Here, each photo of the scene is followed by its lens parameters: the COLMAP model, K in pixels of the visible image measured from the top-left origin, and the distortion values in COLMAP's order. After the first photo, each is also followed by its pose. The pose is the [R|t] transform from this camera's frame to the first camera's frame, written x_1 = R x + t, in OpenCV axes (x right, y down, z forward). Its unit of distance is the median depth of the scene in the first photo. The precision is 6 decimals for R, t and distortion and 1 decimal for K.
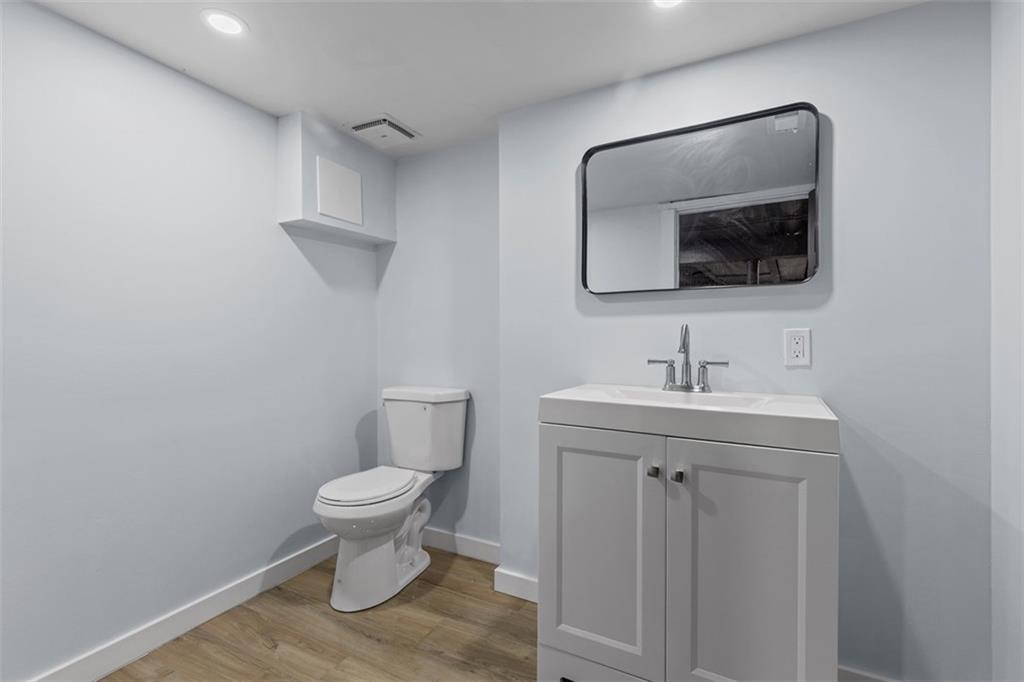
lens RADIAL K [[466.4, 0, 512.3], [0, 466.4, 339.0], [0, 0, 1]] dist [0.002371, 0.000284]
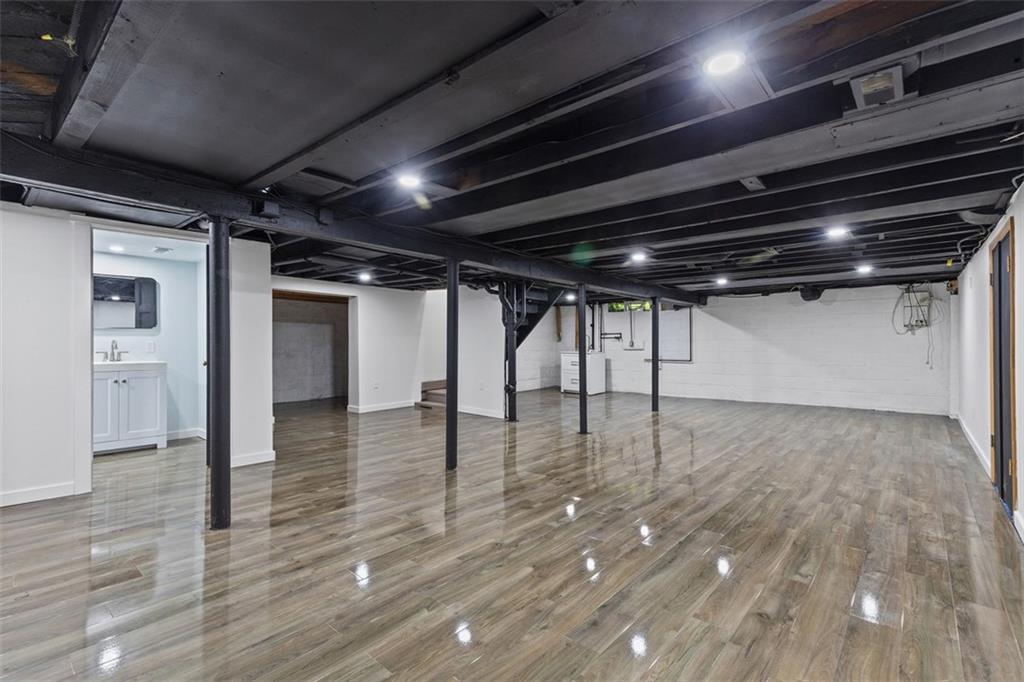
lens RADIAL K [[466.4, 0, 512.8], [0, 466.4, 341.0], [0, 0, 1]] dist [0.002371, 0.000284]
pose [[0.227243, 0.006867, 0.973814, -2.523856], [0.000101, 0.999975, -0.007075, -0.001668], [-0.973838, 0.001706, 0.227236, -2.820113]]
